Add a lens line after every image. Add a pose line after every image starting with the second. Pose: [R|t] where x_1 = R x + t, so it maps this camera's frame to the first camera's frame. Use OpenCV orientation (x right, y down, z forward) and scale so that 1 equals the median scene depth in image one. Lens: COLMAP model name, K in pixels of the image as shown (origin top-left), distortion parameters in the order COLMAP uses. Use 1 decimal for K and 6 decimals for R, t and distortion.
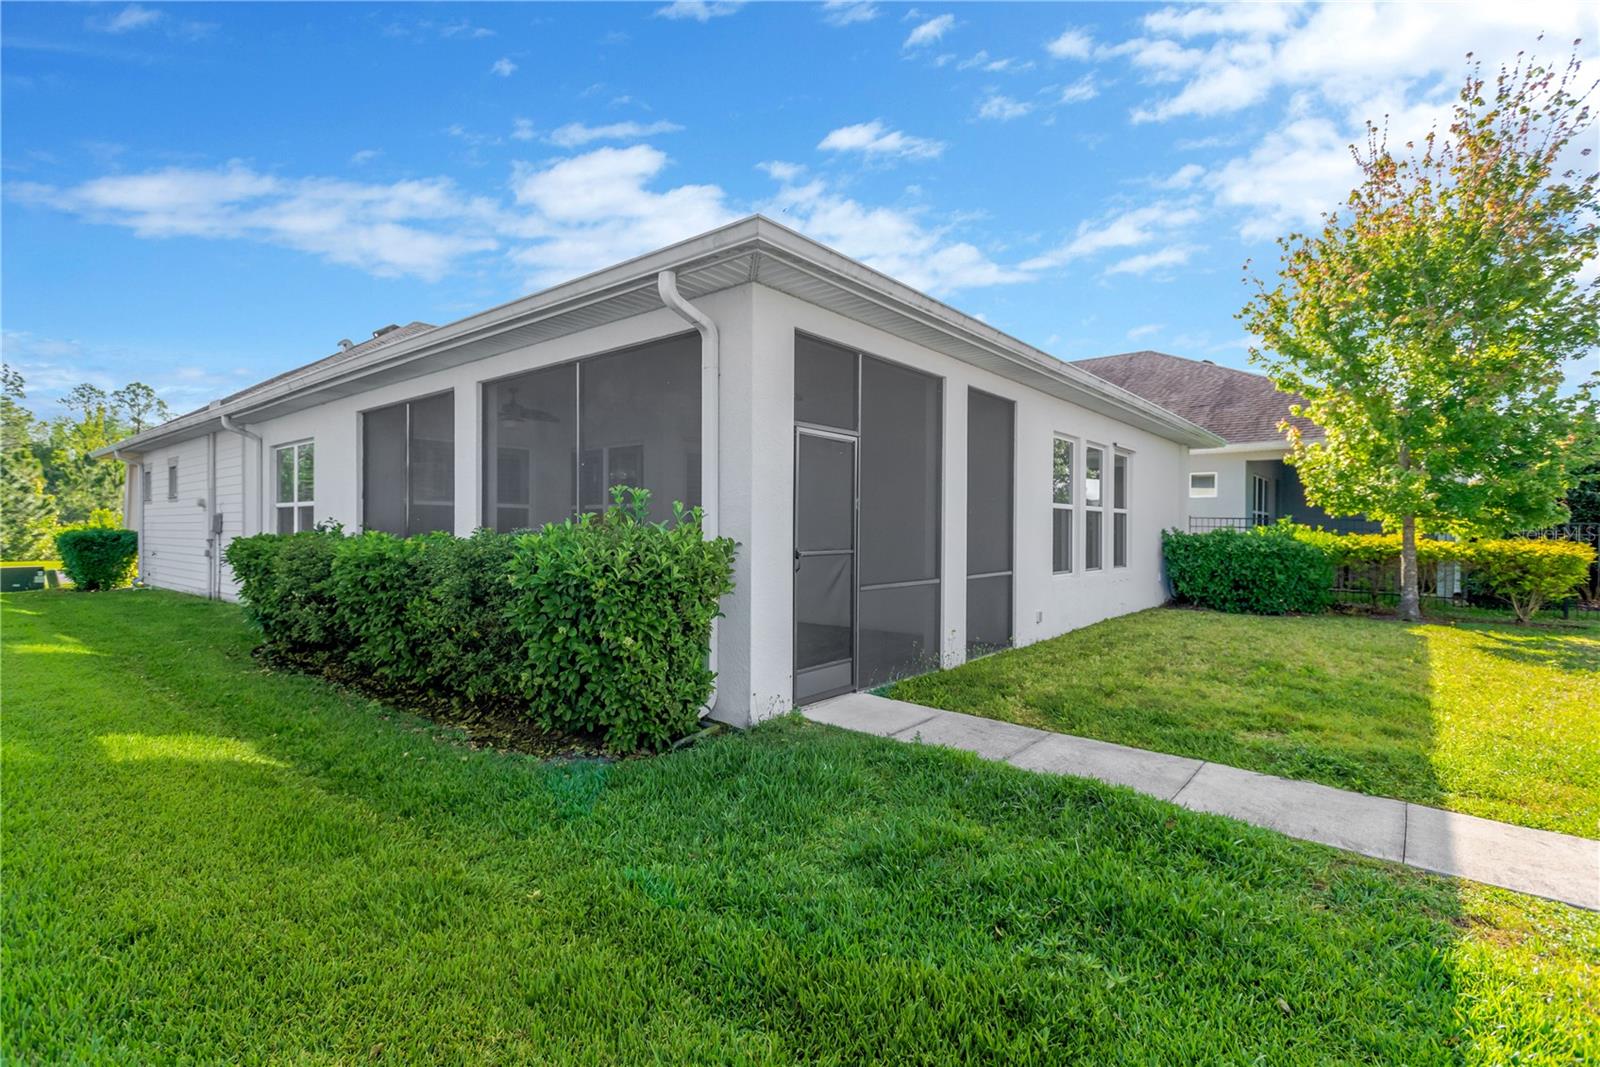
lens RADIAL K [[749.8, 0, 791.8], [0, 749.8, 535.8], [0, 0, 1]] dist [0.010368, -0.000552]
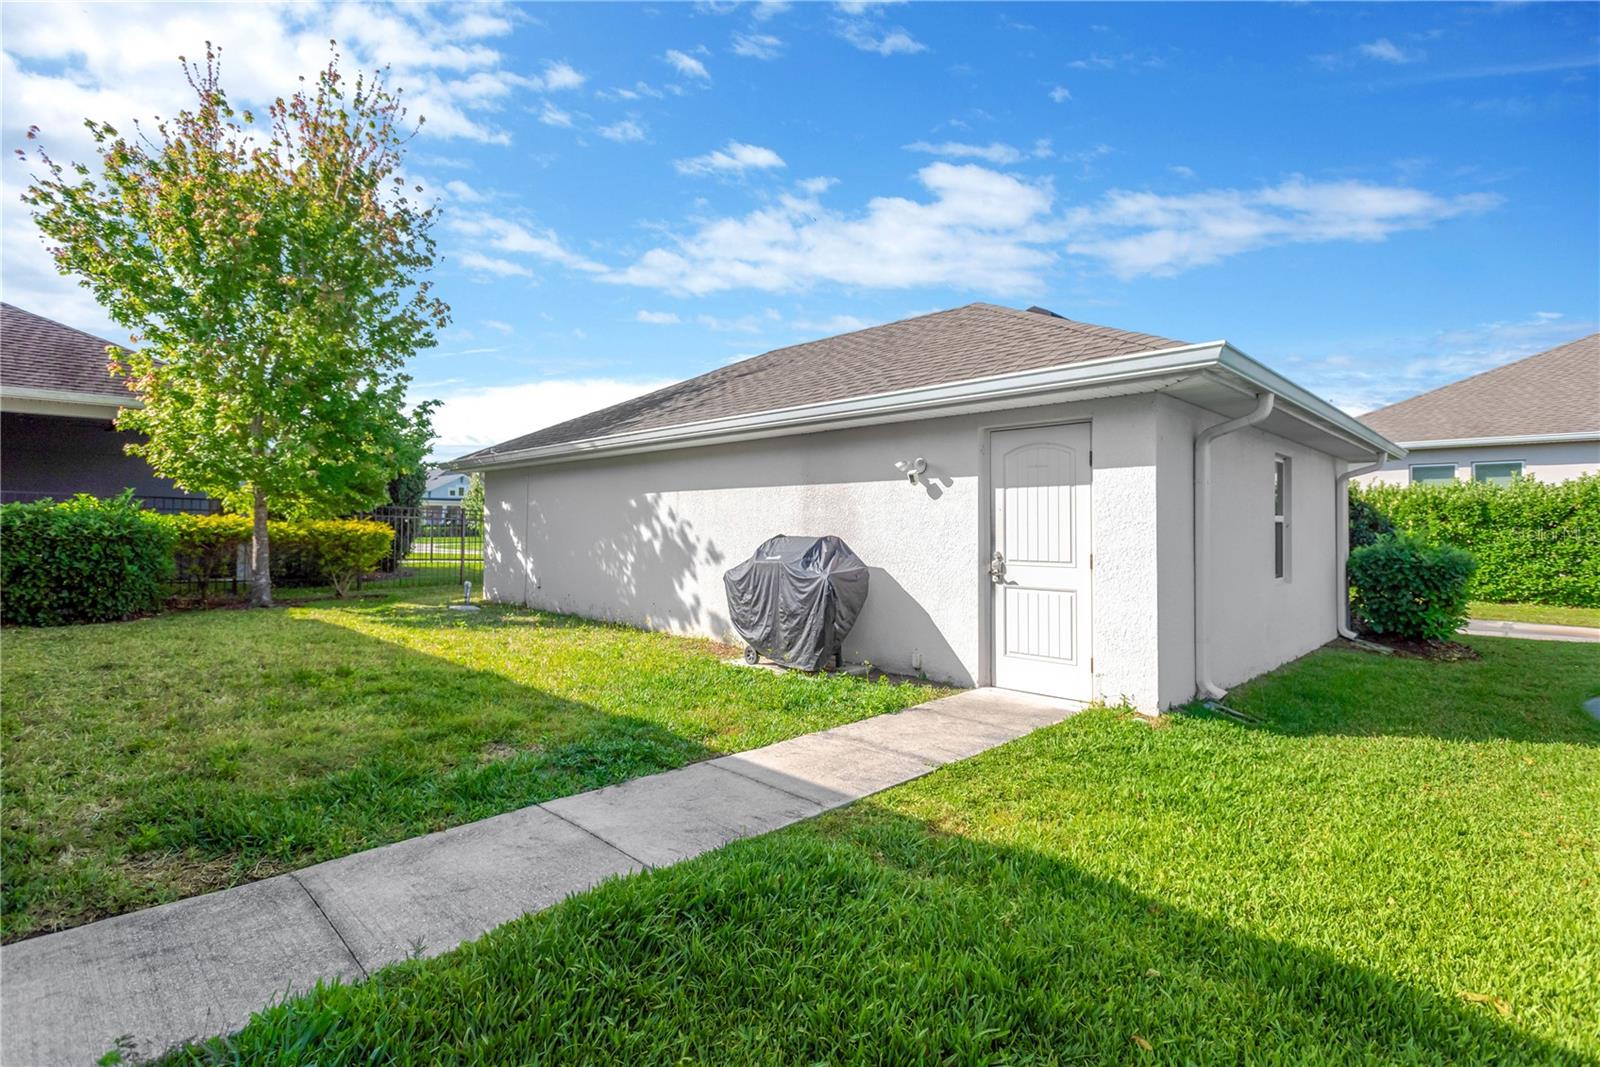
lens RADIAL K [[749.8, 0, 801.0], [0, 749.8, 518.1], [0, 0, 1]] dist [0.010368, -0.000552]
pose [[0.065195, 0.003543, 0.997866, -0.066006], [0.004779, 0.999981, -0.003863, 0.010101], [-0.997861, 0.005020, 0.065177, 0.278154]]
